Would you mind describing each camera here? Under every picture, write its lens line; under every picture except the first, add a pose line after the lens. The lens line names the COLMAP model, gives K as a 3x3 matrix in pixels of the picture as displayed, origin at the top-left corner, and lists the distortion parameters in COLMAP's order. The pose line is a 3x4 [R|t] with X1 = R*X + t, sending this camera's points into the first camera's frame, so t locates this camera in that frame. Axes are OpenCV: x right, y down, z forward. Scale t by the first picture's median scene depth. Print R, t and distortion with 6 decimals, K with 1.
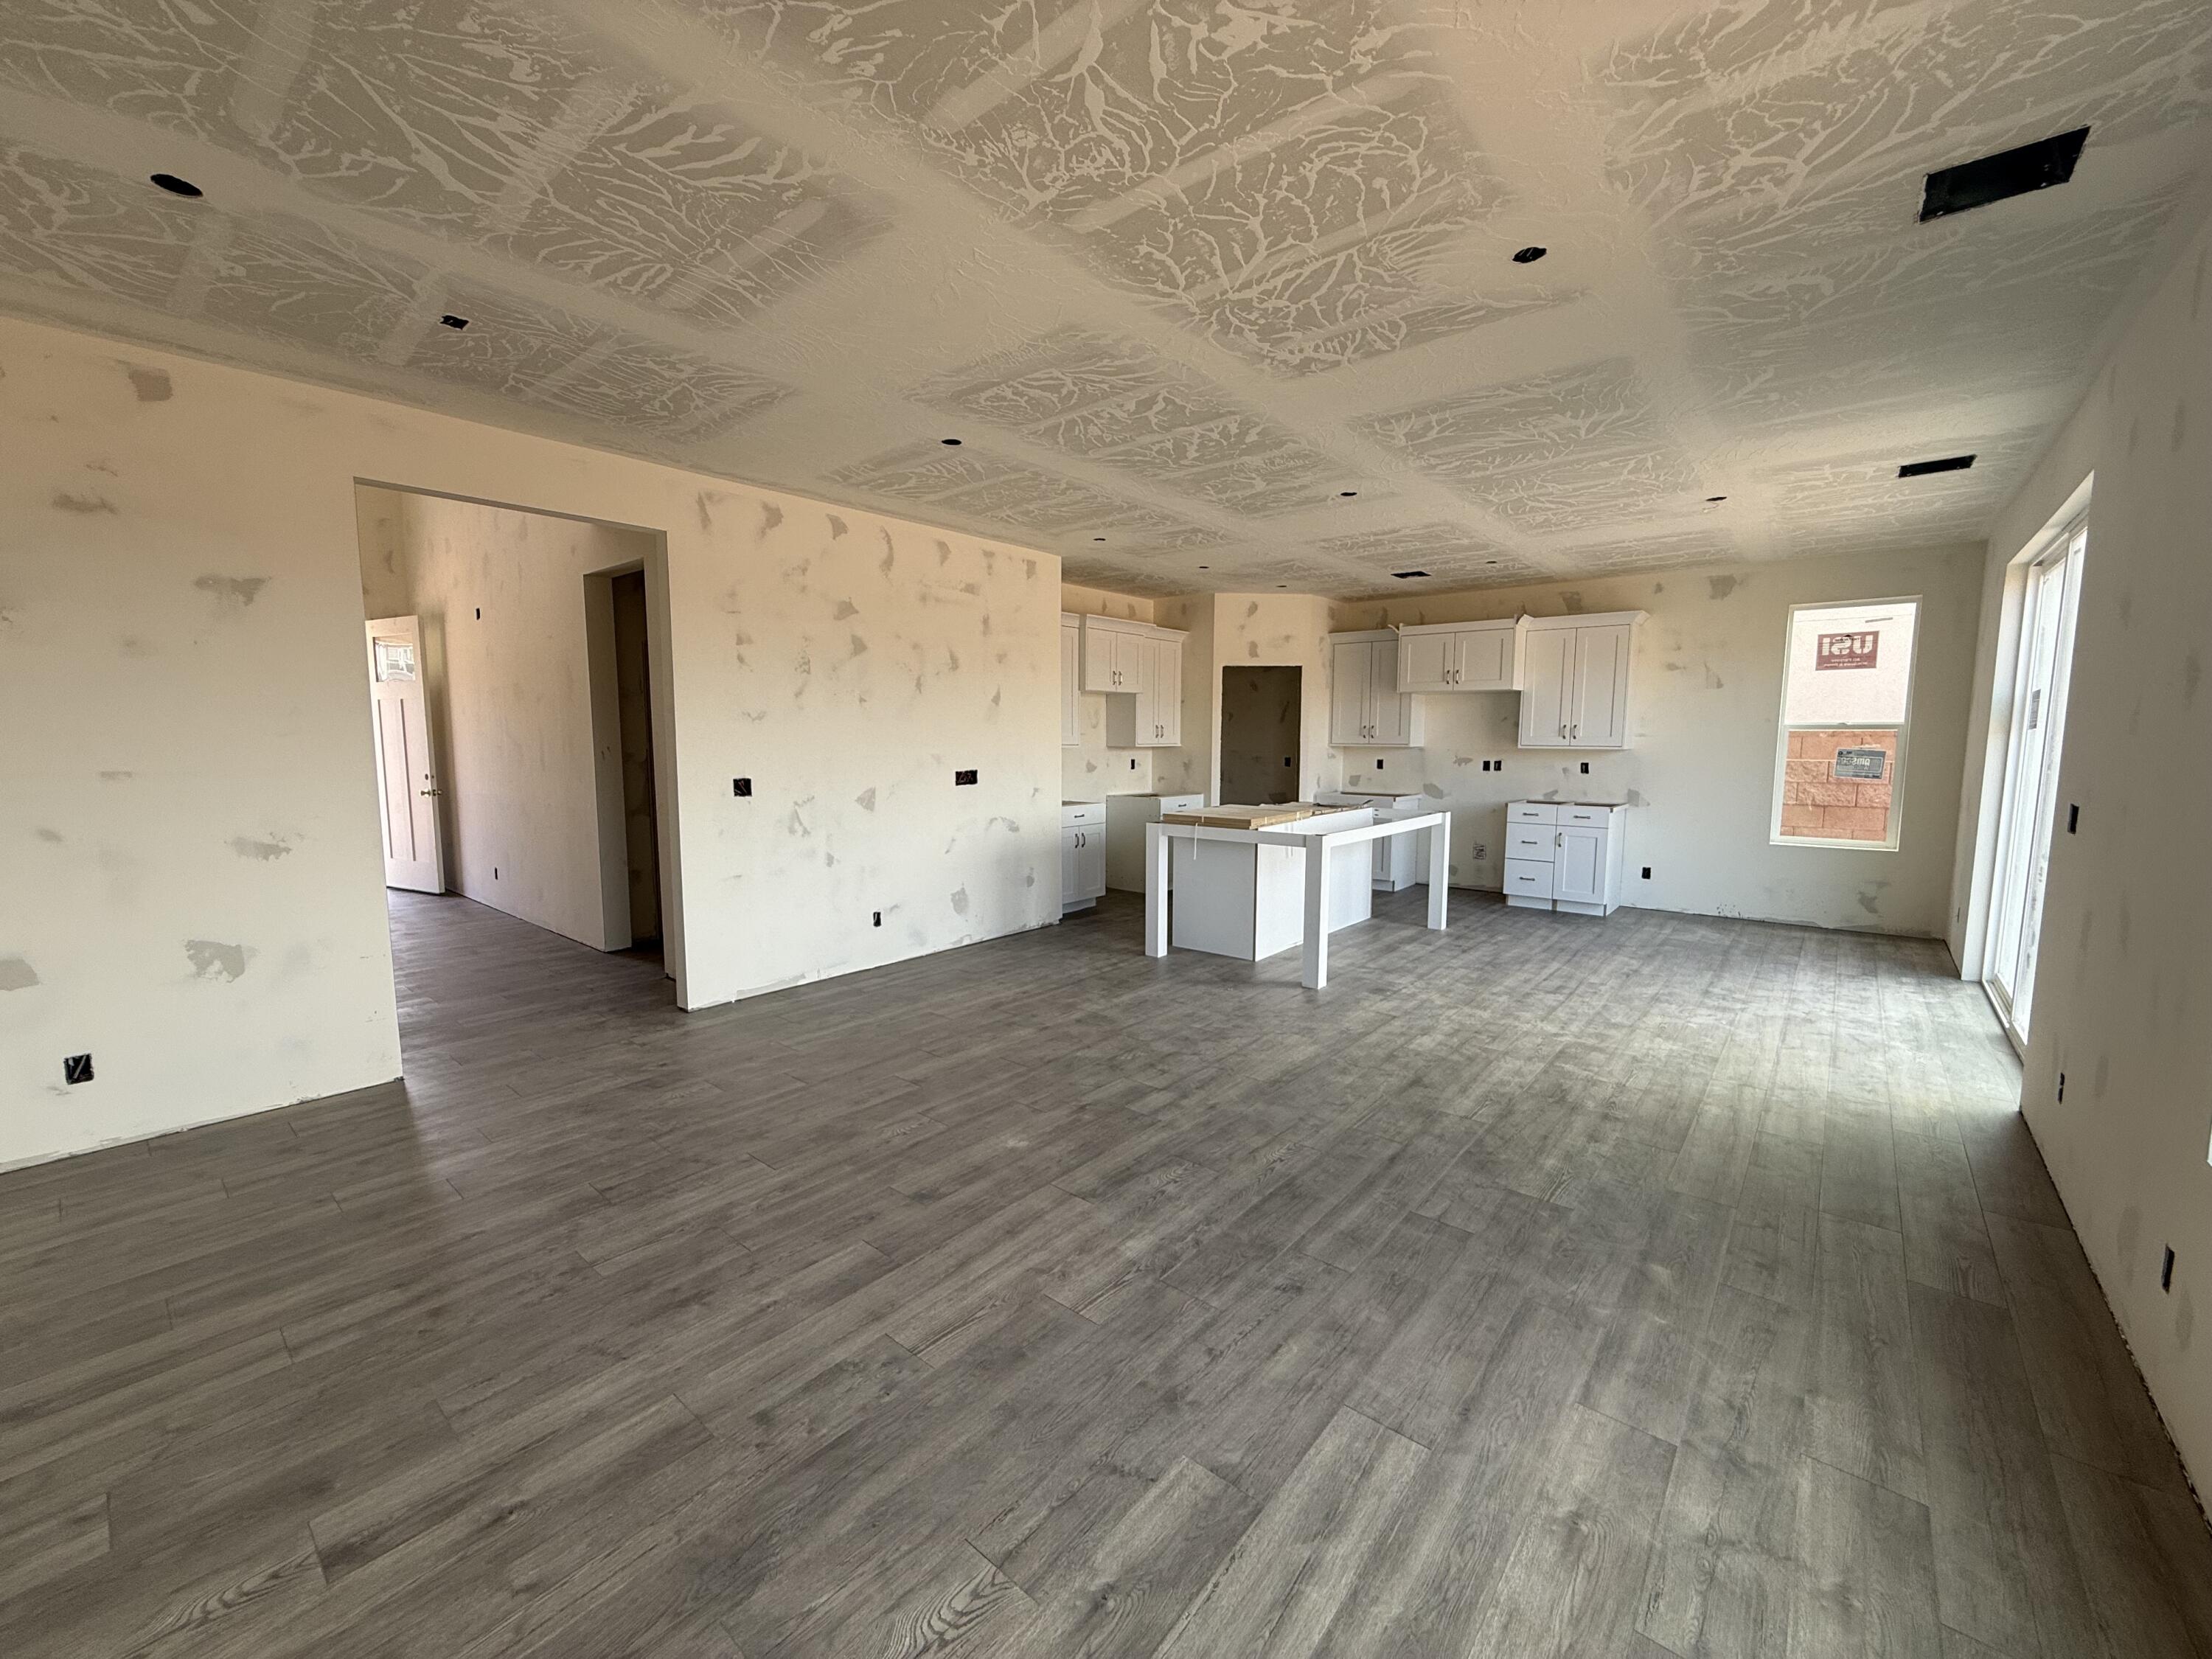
lens RADIAL K [[880.3, 0, 1085.5], [0, 880.3, 827.4], [0, 0, 1]] dist [0.000412, 0.000067]
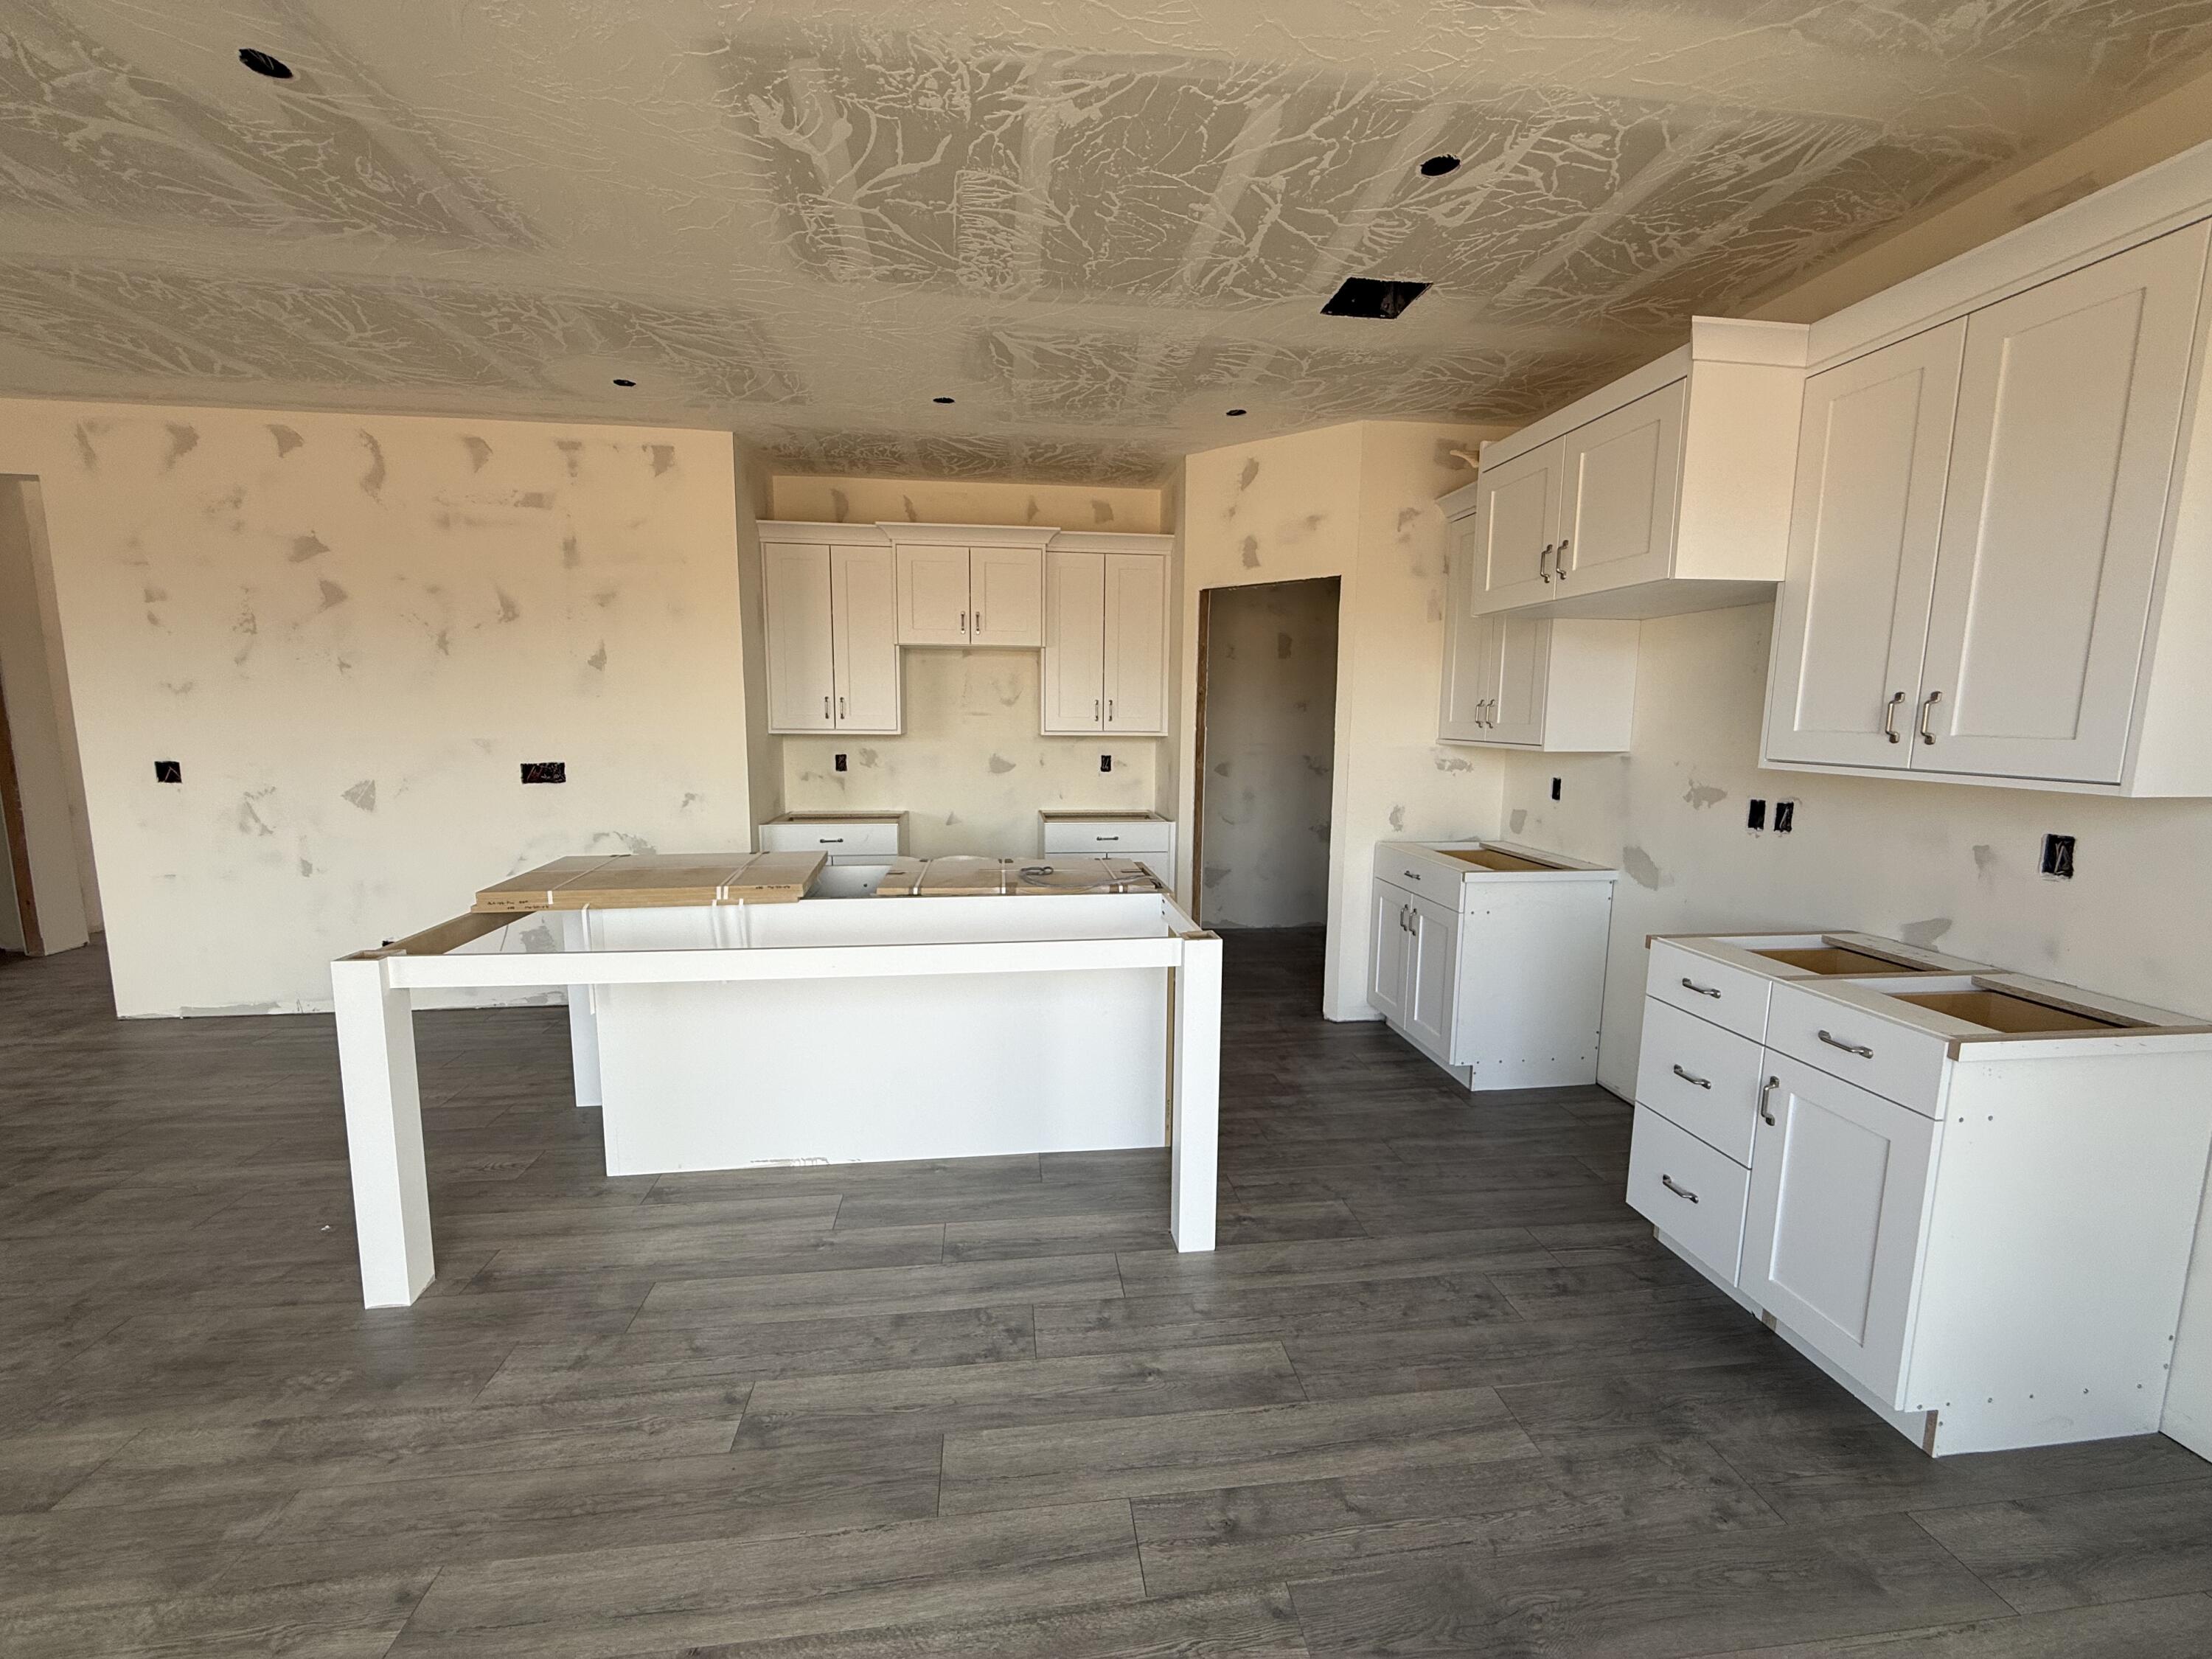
lens RADIAL K [[880.3, 0, 1085.5], [0, 880.3, 827.4], [0, 0, 1]] dist [0.000412, 0.000067]
pose [[0.739900, 0.092994, -0.666258, 0.770676], [-0.078026, 0.995578, 0.052309, -0.097774], [0.668176, 0.013282, 0.743884, 0.889480]]
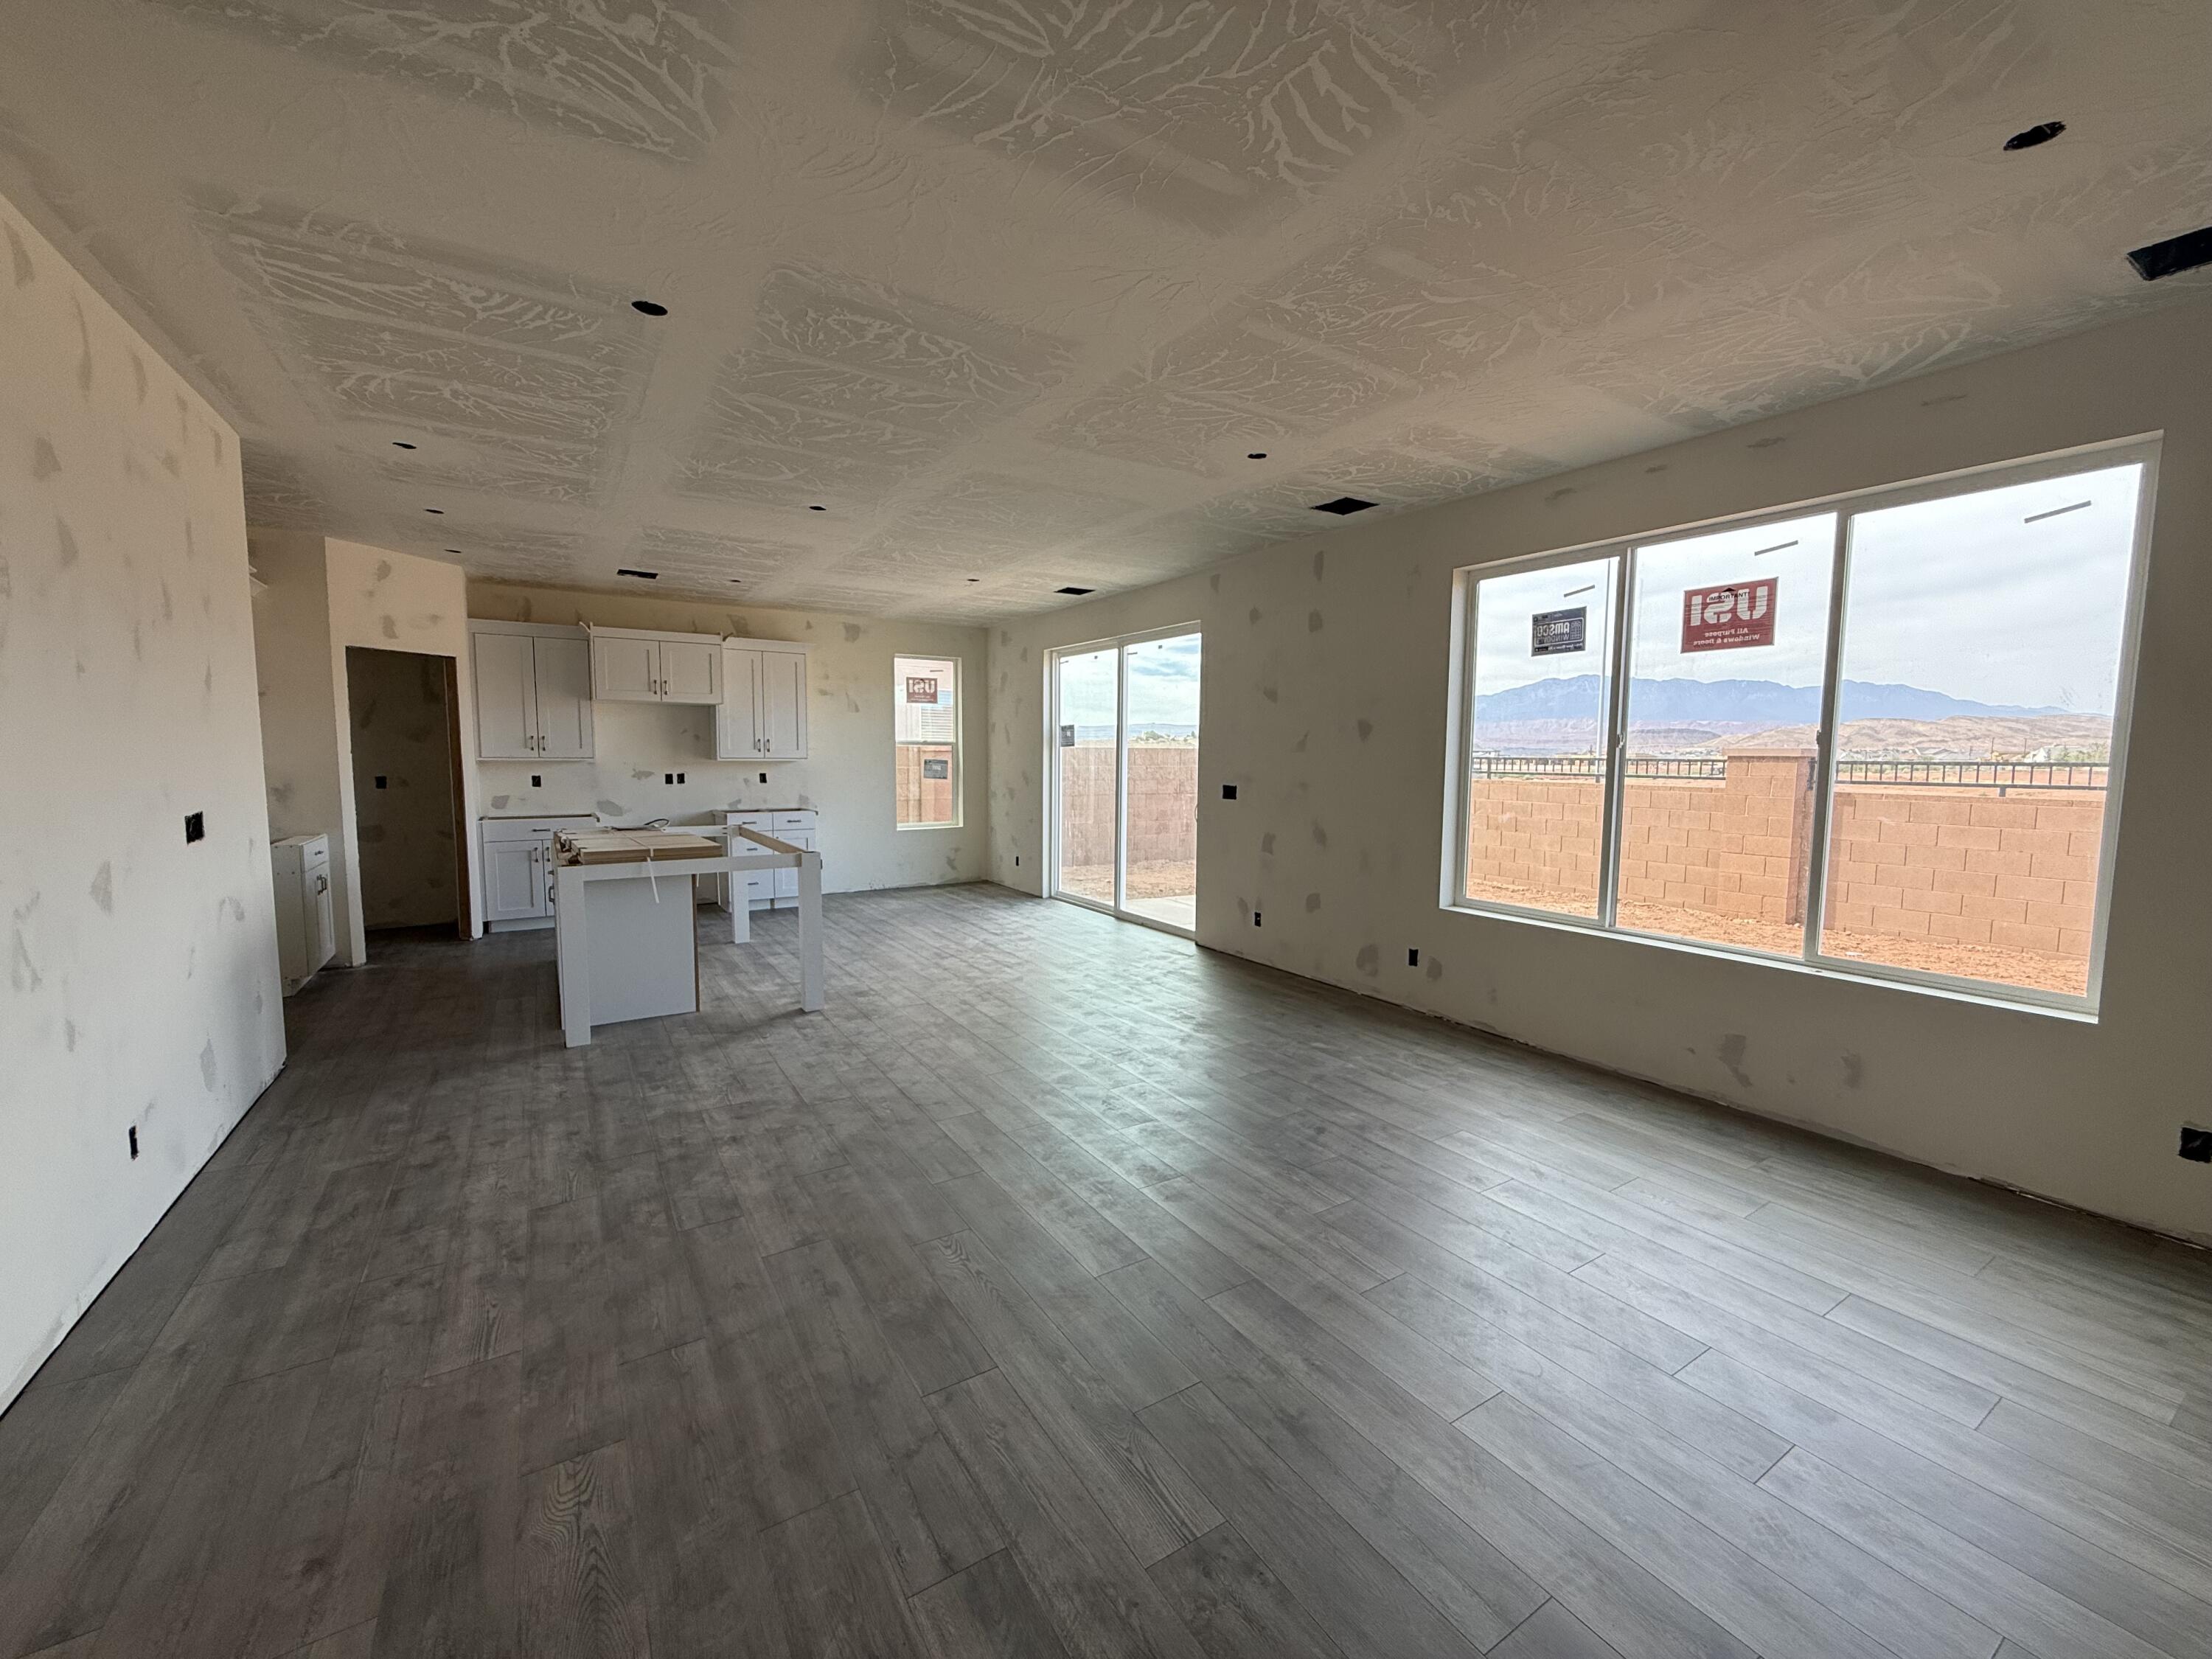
lens RADIAL K [[892.5, 0, 1101.6], [0, 892.5, 829.9], [0, 0, 1]] dist [0.000769, 0.000202]
pose [[0.294087, -0.083734, 0.952104, -0.557612], [0.093421, 0.993903, 0.058555, -0.042047], [-0.951202, 0.071726, 0.300116, 0.385917]]
